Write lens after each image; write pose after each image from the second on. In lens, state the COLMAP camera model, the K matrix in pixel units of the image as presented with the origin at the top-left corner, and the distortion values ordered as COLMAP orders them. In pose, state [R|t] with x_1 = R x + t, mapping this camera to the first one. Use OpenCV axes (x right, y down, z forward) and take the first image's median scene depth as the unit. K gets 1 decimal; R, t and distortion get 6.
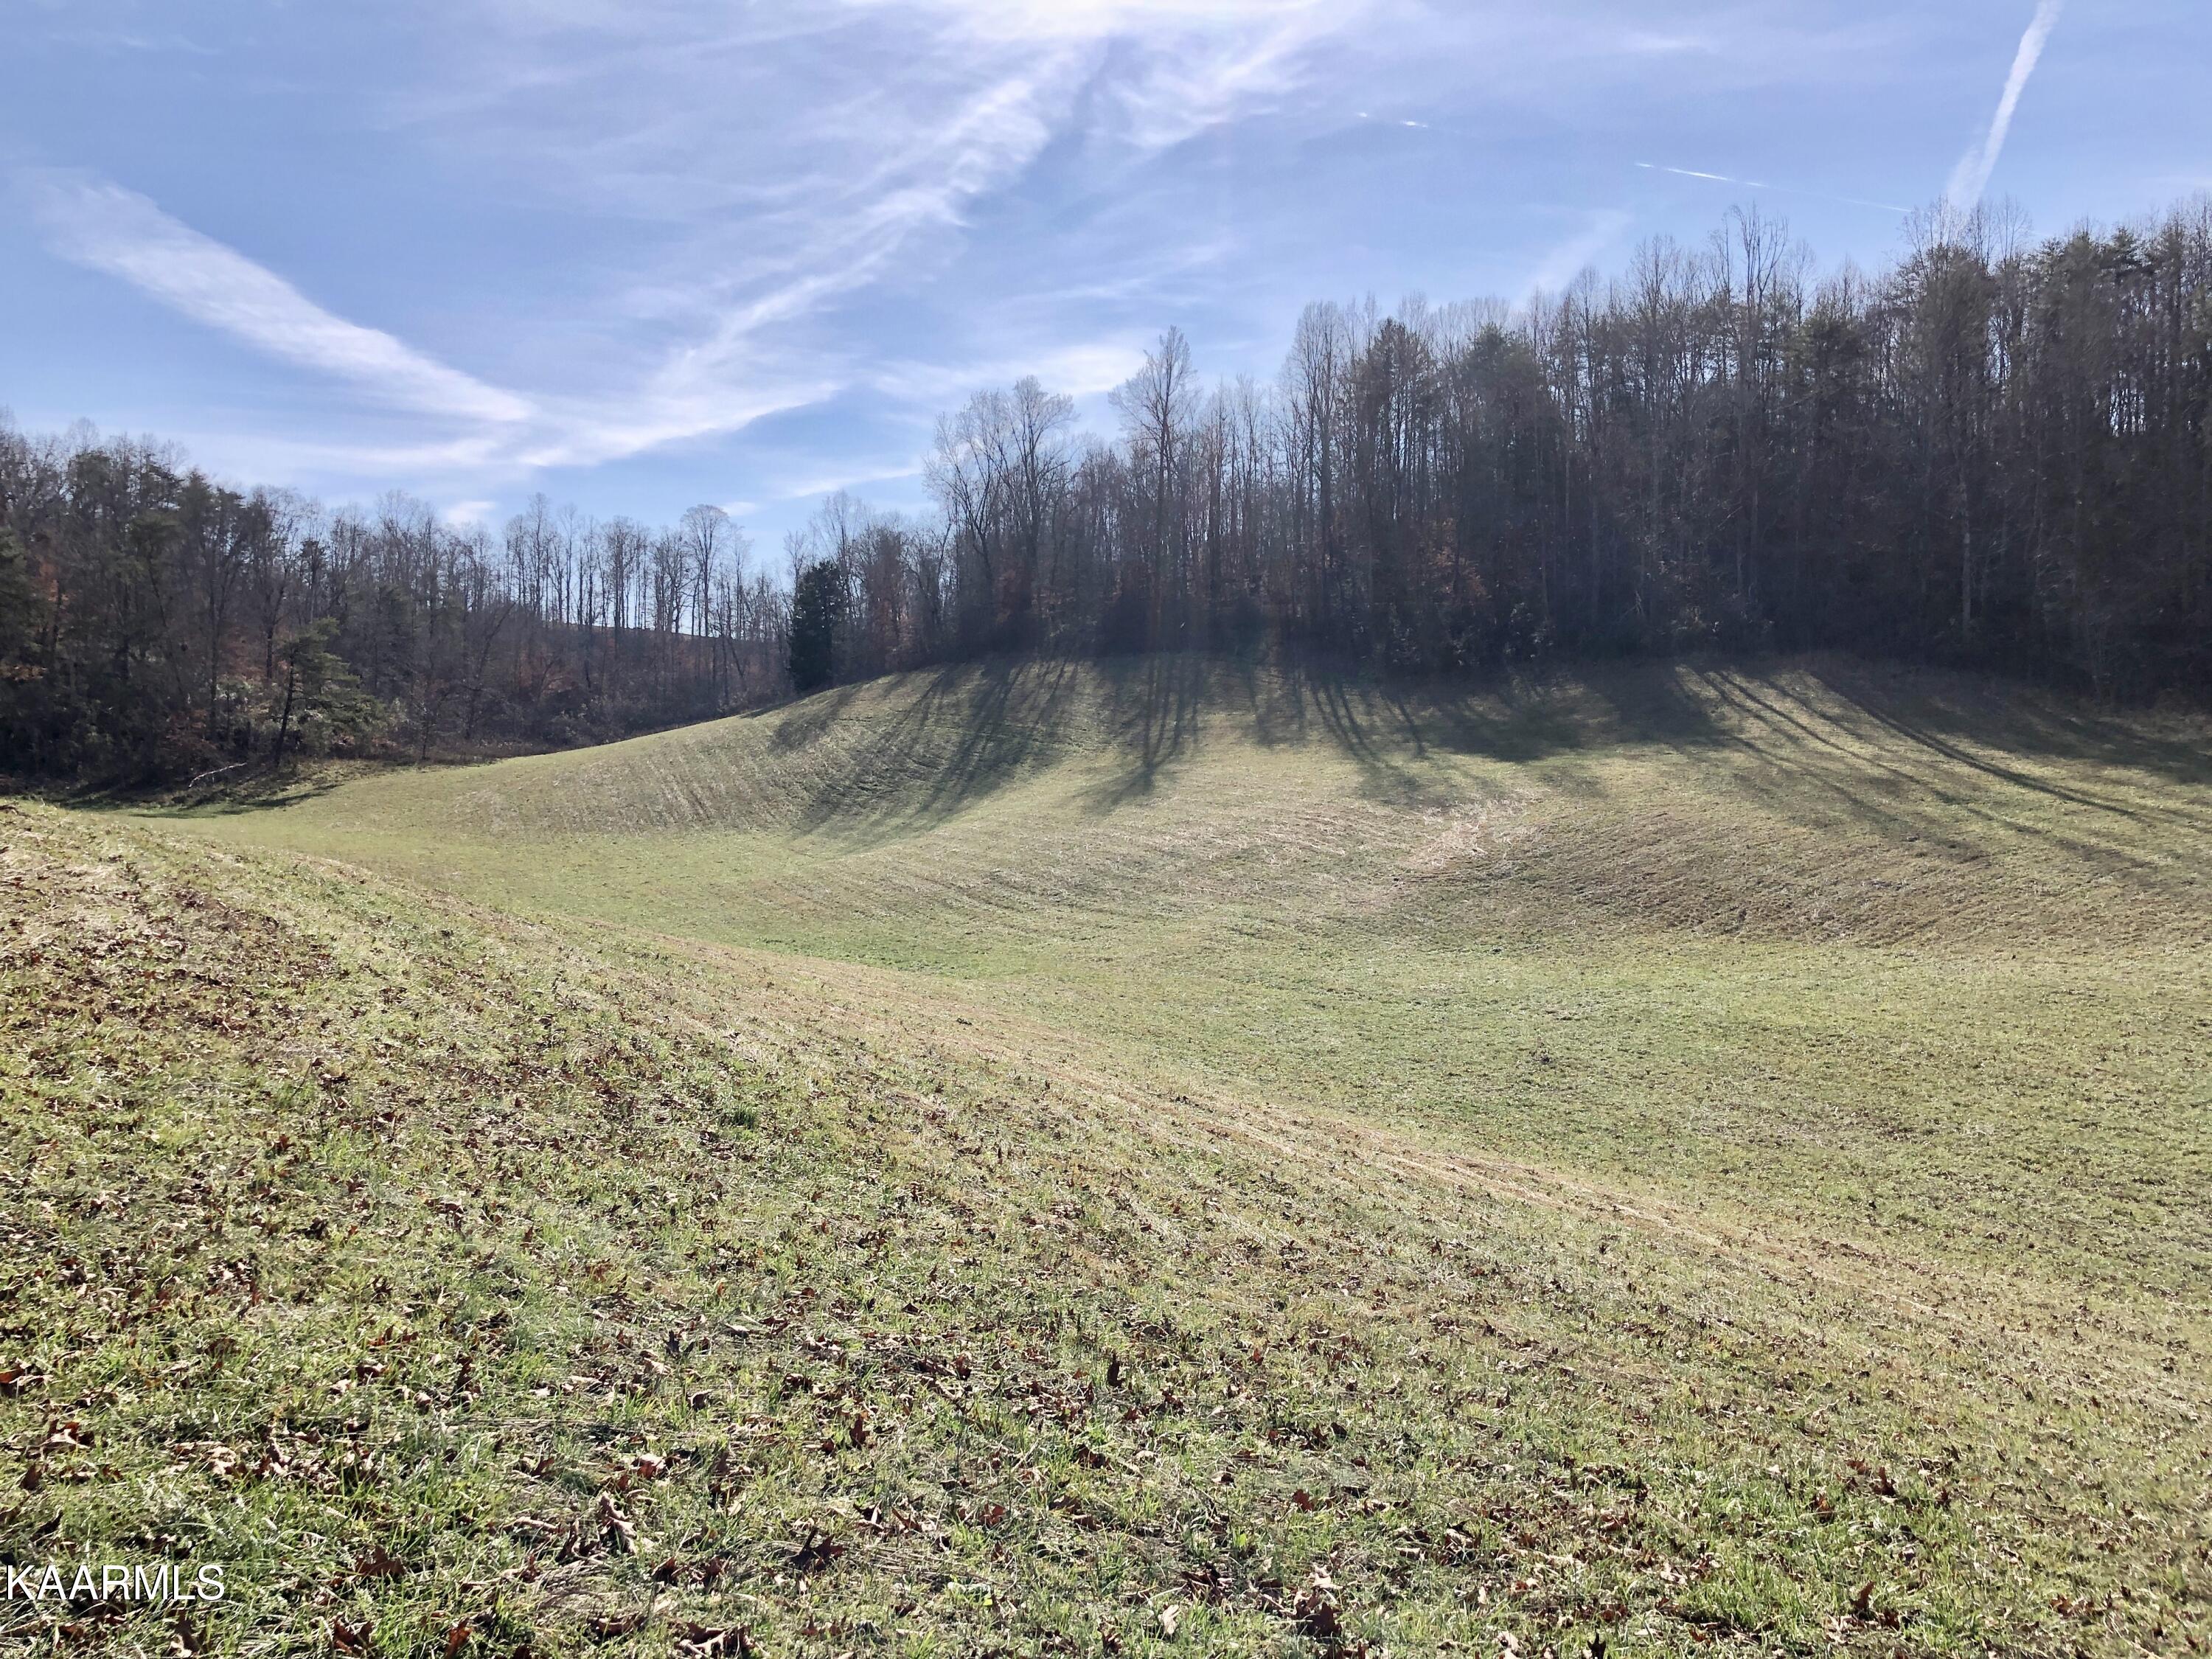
lens RADIAL K [[1762.6, 0, 1108.4], [0, 1762.6, 819.9], [0, 0, 1]] dist [0.028414, -0.048651]
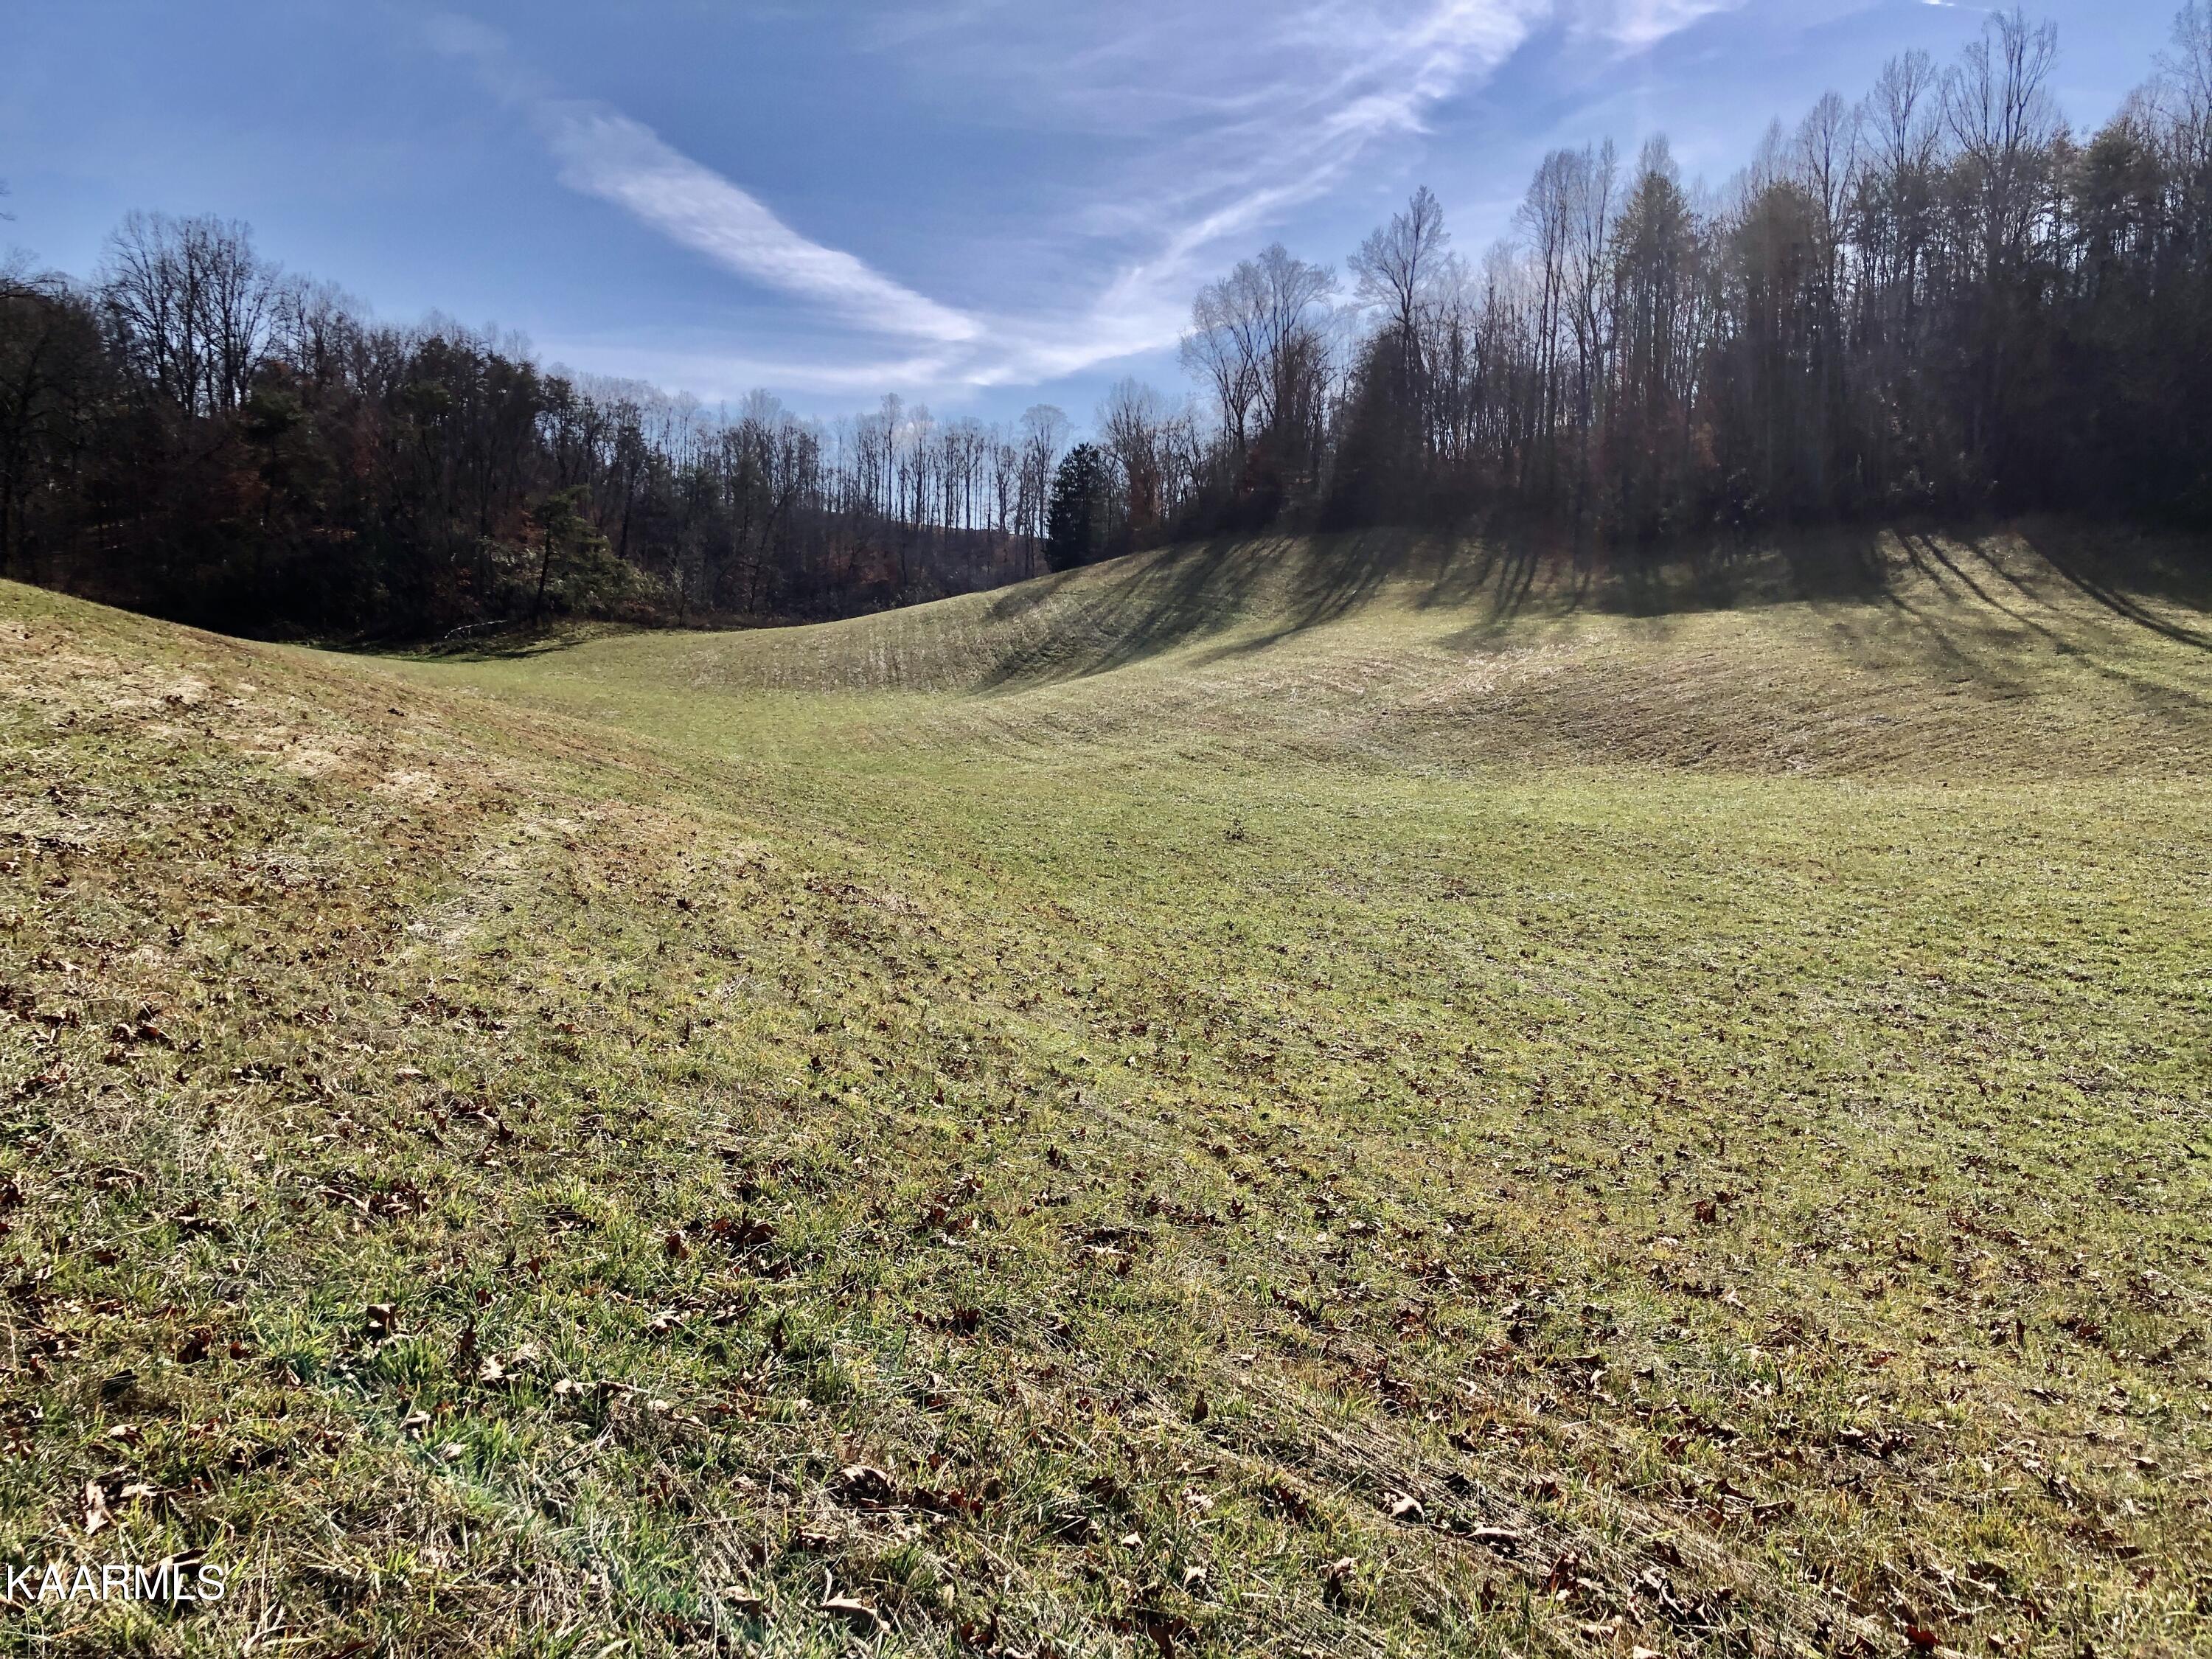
lens RADIAL K [[1762.6, 0, 1132.5], [0, 1762.6, 827.7], [0, 0, 1]] dist [0.028414, -0.048651]
pose [[0.979954, 0.047075, -0.193581, 0.145454], [-0.037234, 0.997837, 0.054169, 0.032761], [0.195713, -0.045876, 0.979588, 0.043753]]
